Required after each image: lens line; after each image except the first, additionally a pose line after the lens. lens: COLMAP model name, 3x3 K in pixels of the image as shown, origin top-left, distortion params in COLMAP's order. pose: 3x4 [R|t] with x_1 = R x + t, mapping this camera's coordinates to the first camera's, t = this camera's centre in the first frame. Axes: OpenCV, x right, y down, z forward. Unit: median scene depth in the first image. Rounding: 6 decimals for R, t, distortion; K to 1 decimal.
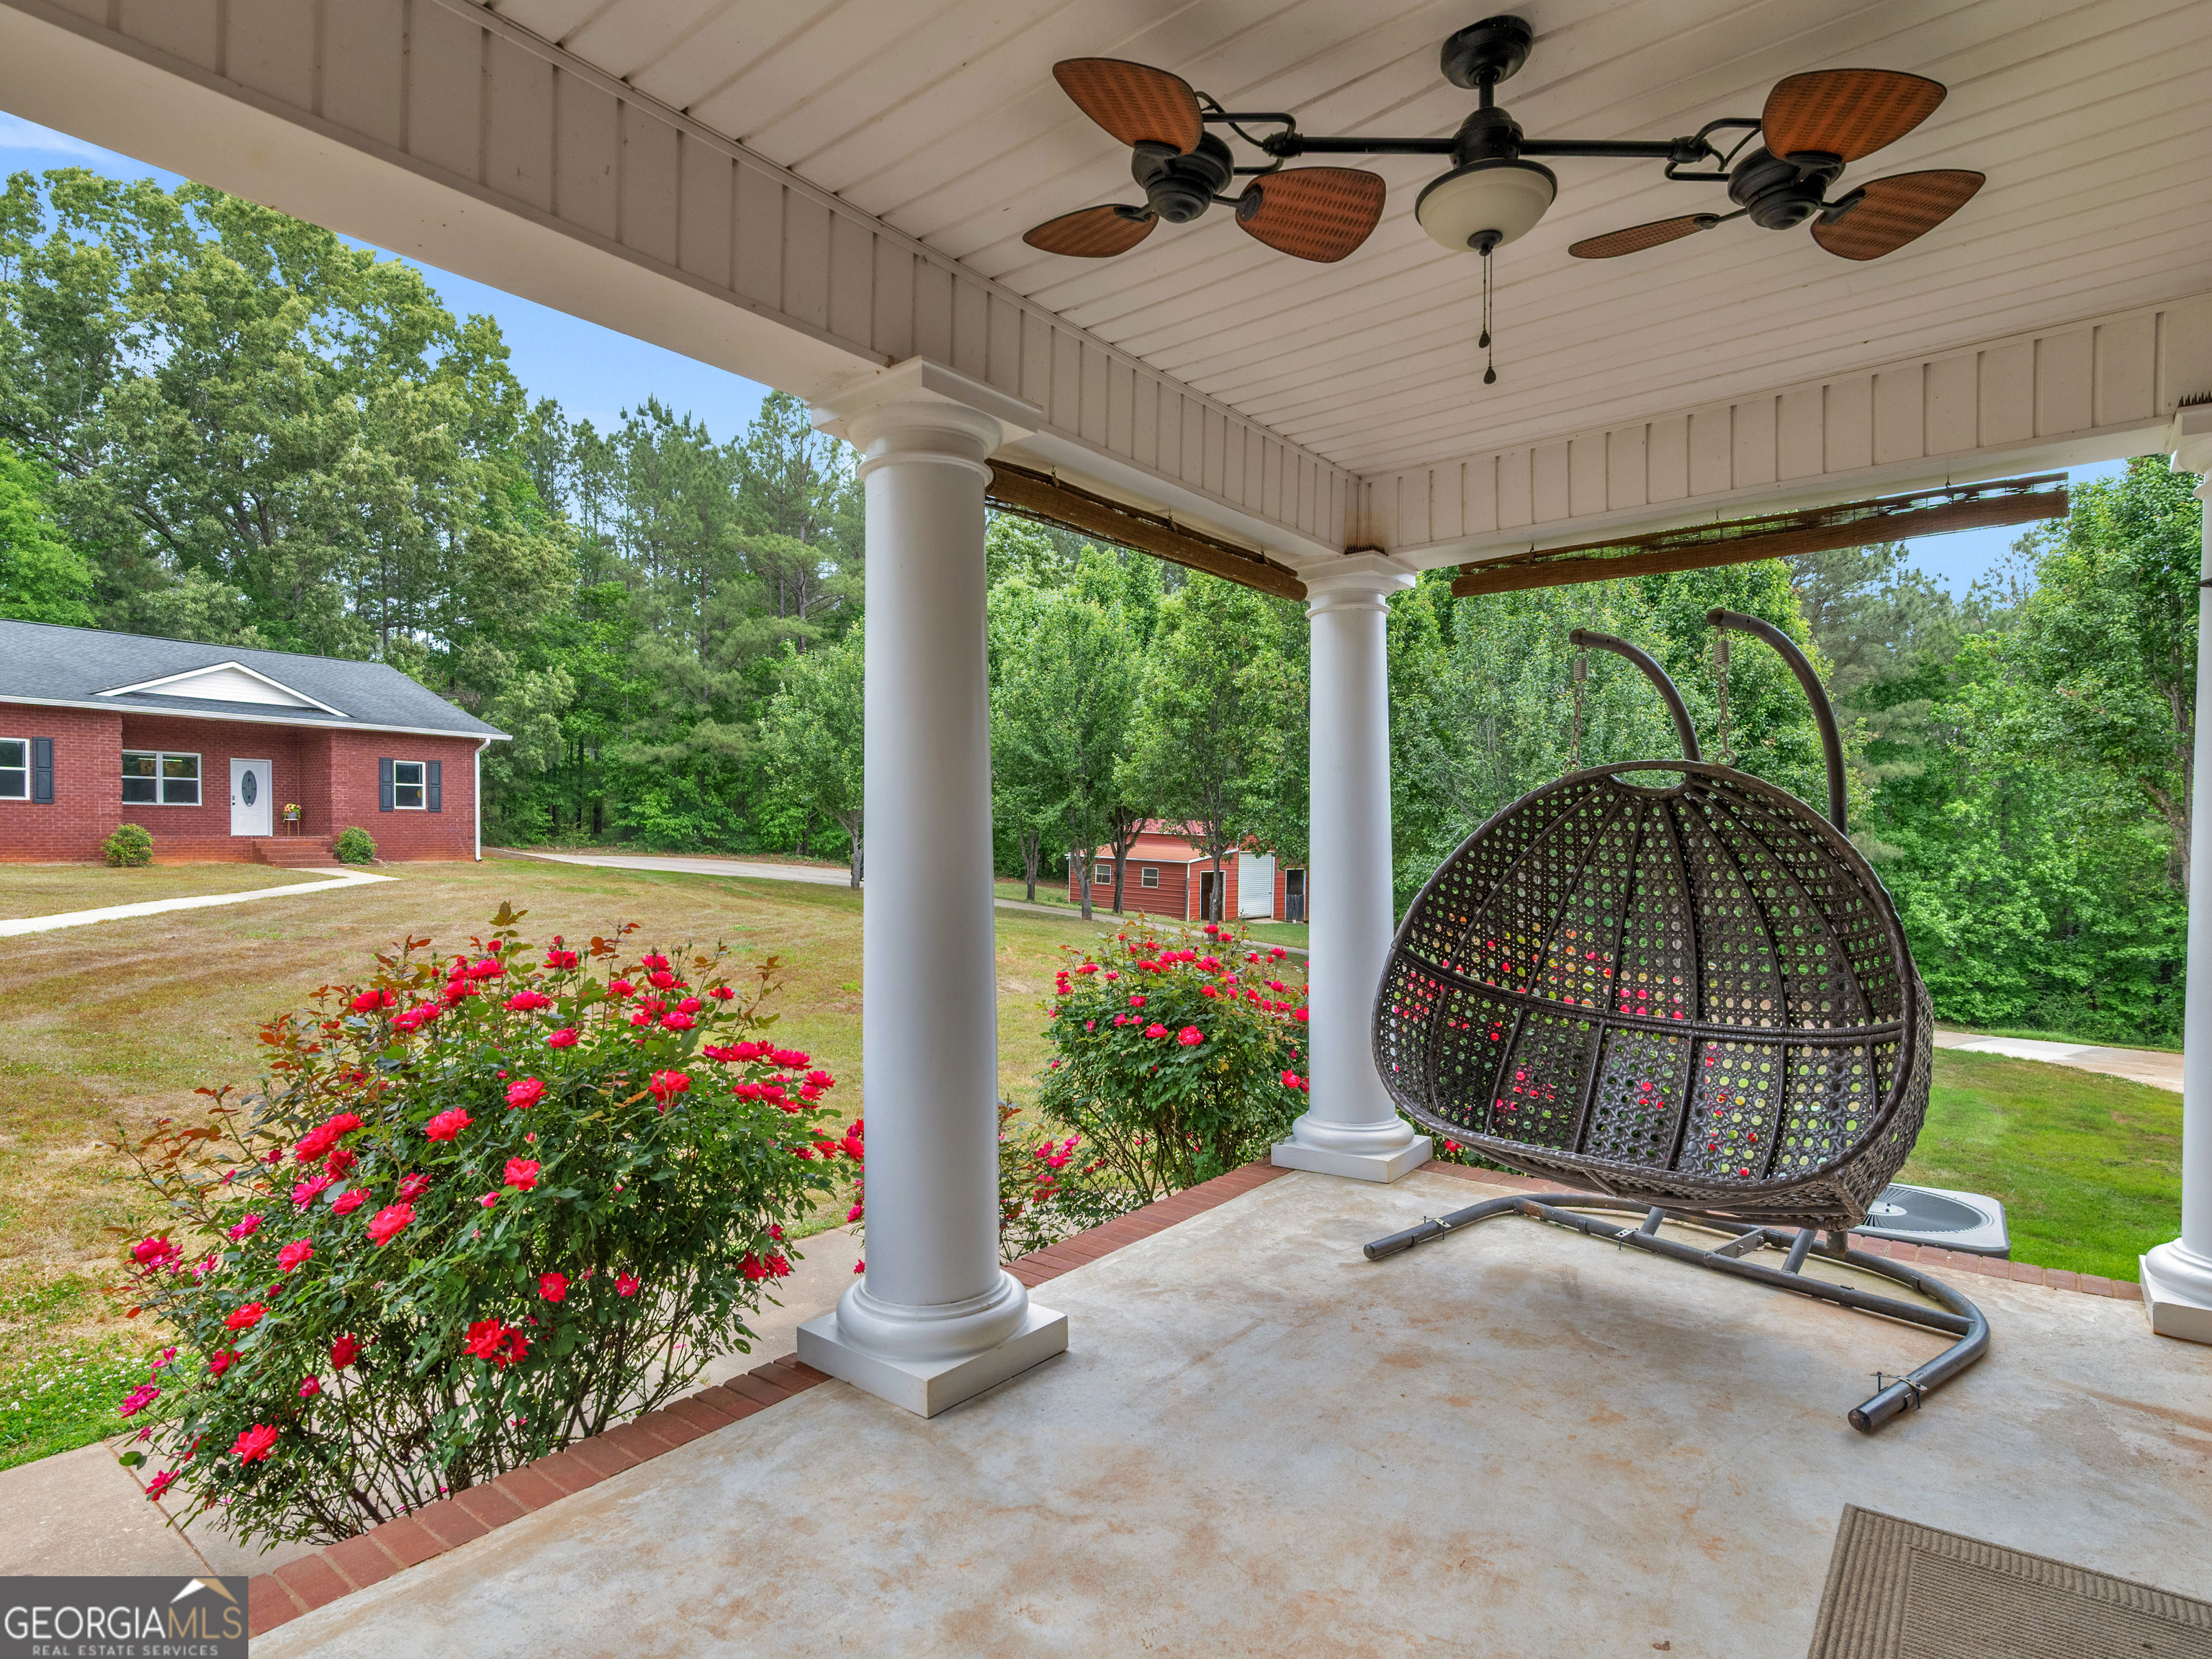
lens RADIAL K [[1205.2, 0, 1111.5], [0, 1205.2, 807.1], [0, 0, 1]] dist [-0.003800, -0.007039]
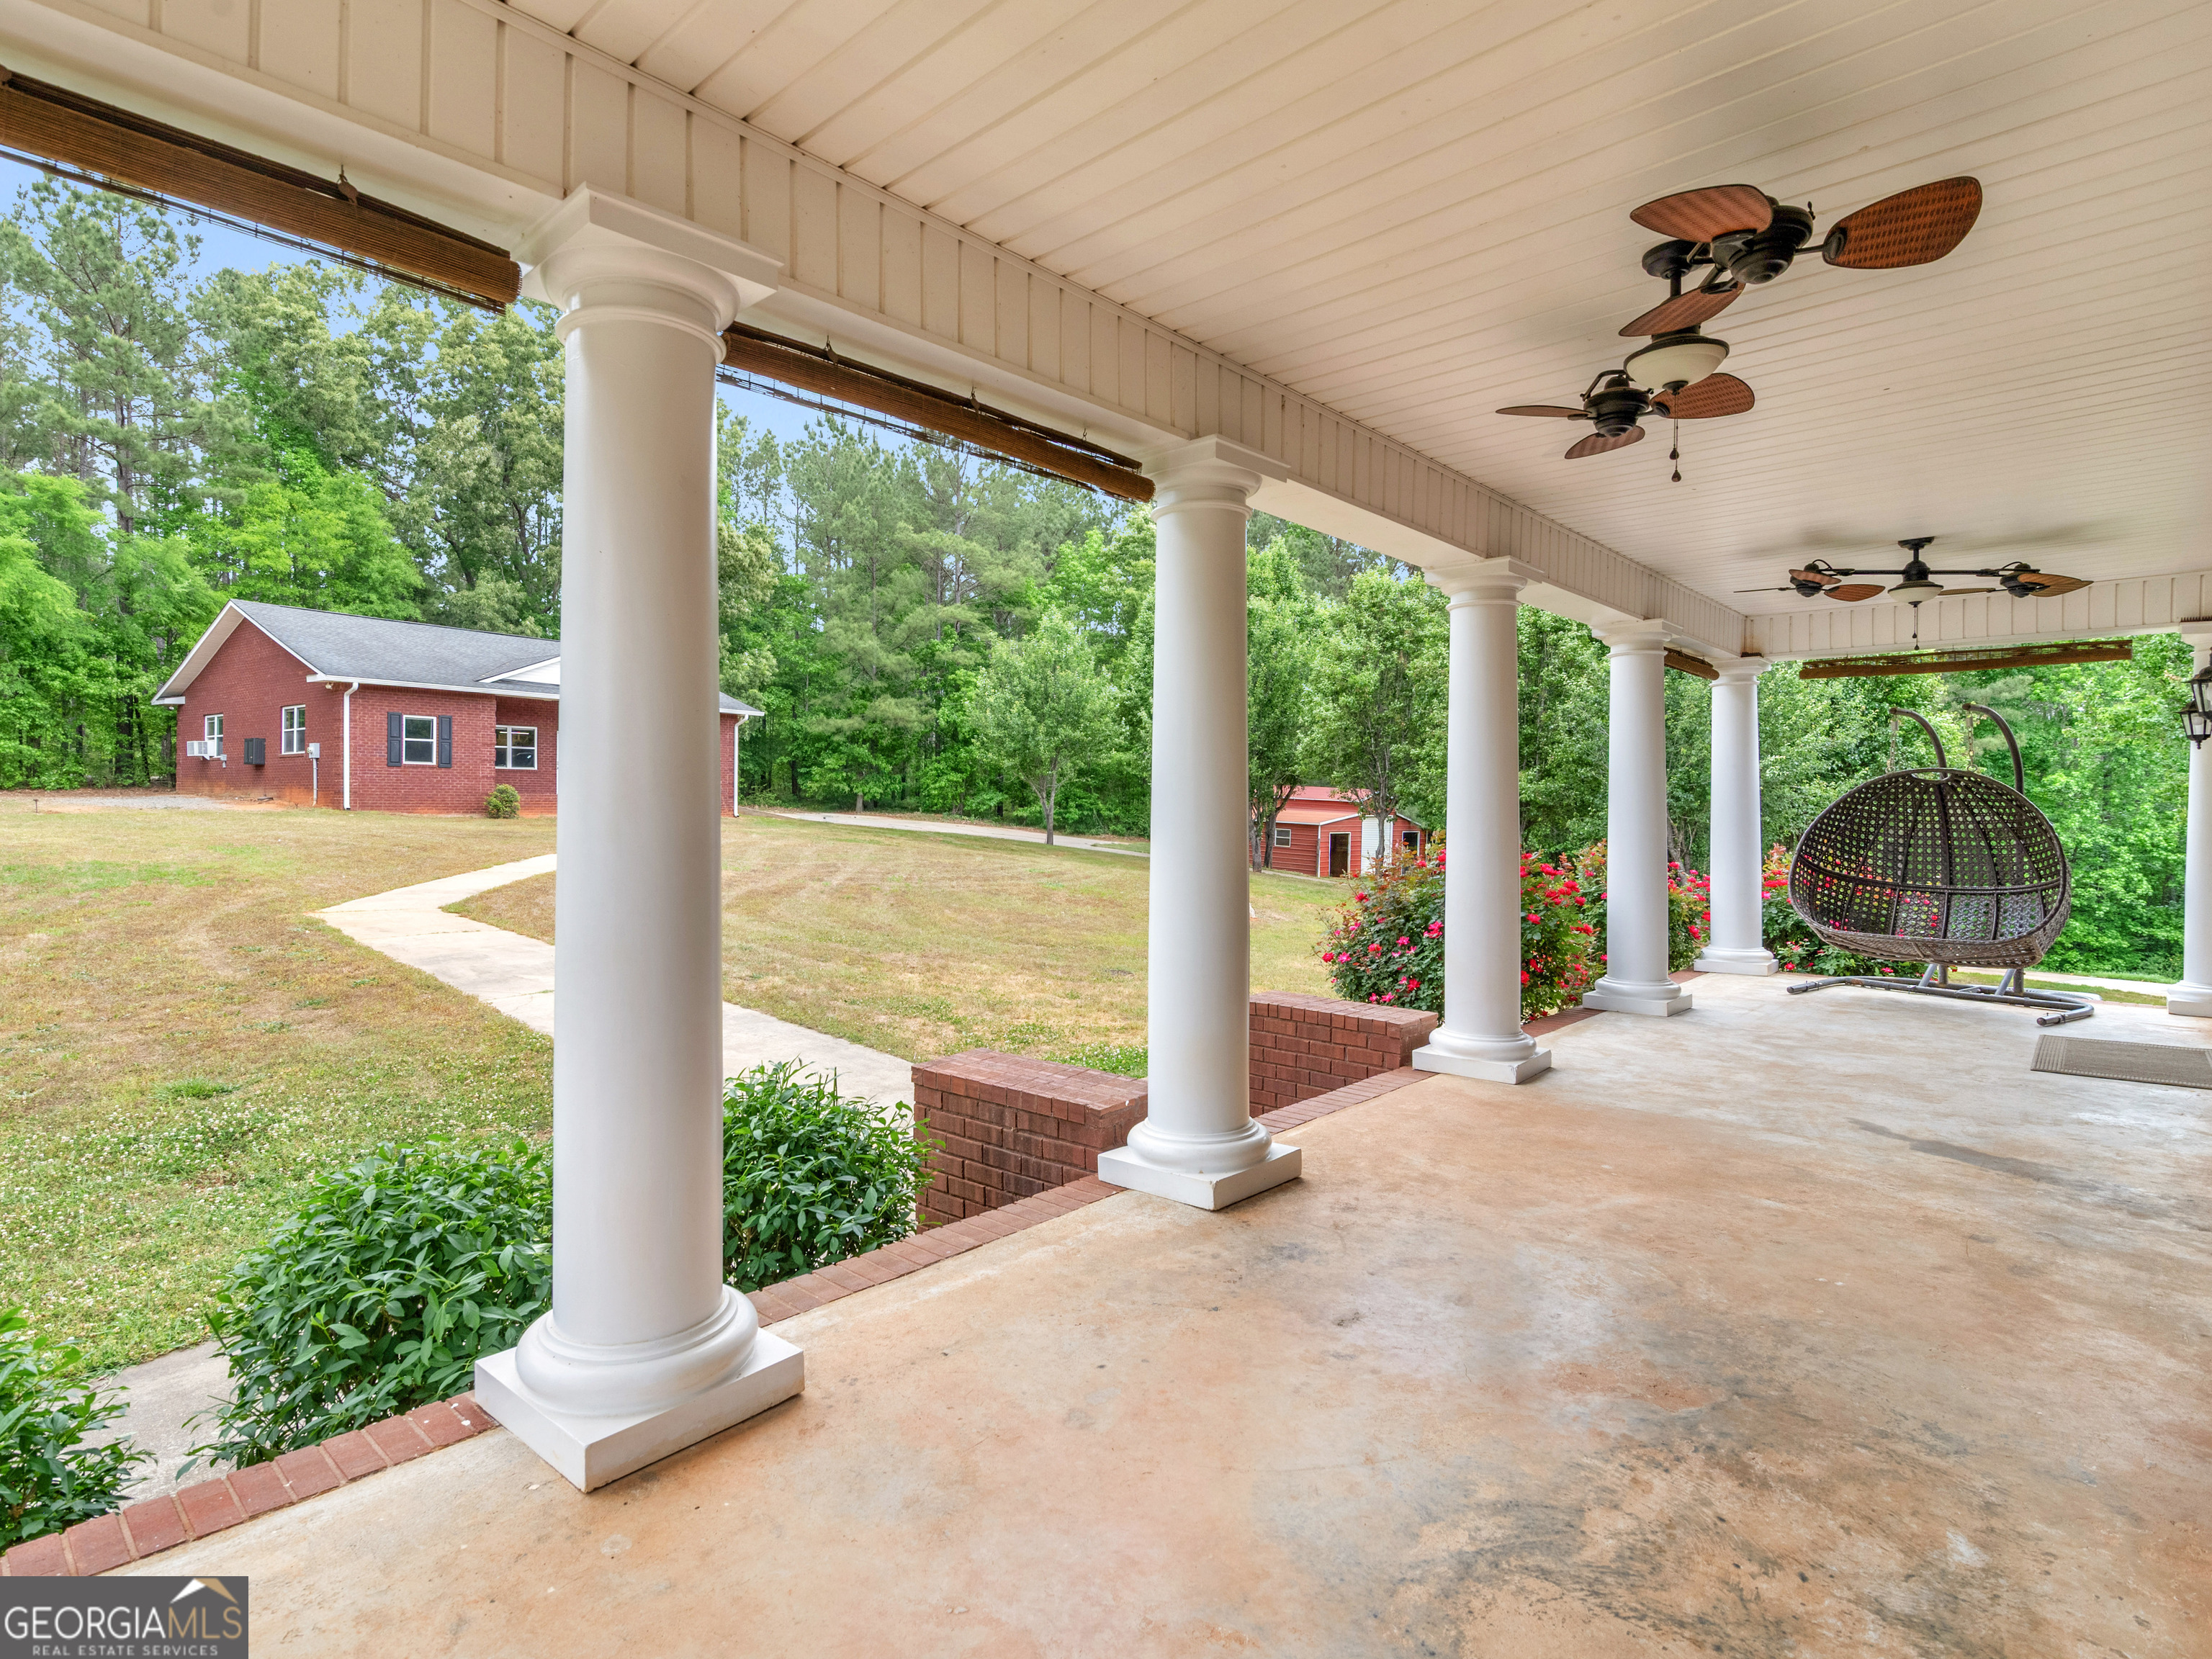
lens RADIAL K [[1125.5, 0, 1107.1], [0, 1125.5, 765.7], [0, 0, 1]] dist [-0.004003, -0.000181]
pose [[0.996085, 0.005160, -0.088245, -0.065827], [-0.005732, 0.999964, -0.006231, -0.001489], [0.088210, 0.006712, 0.996079, -0.089729]]
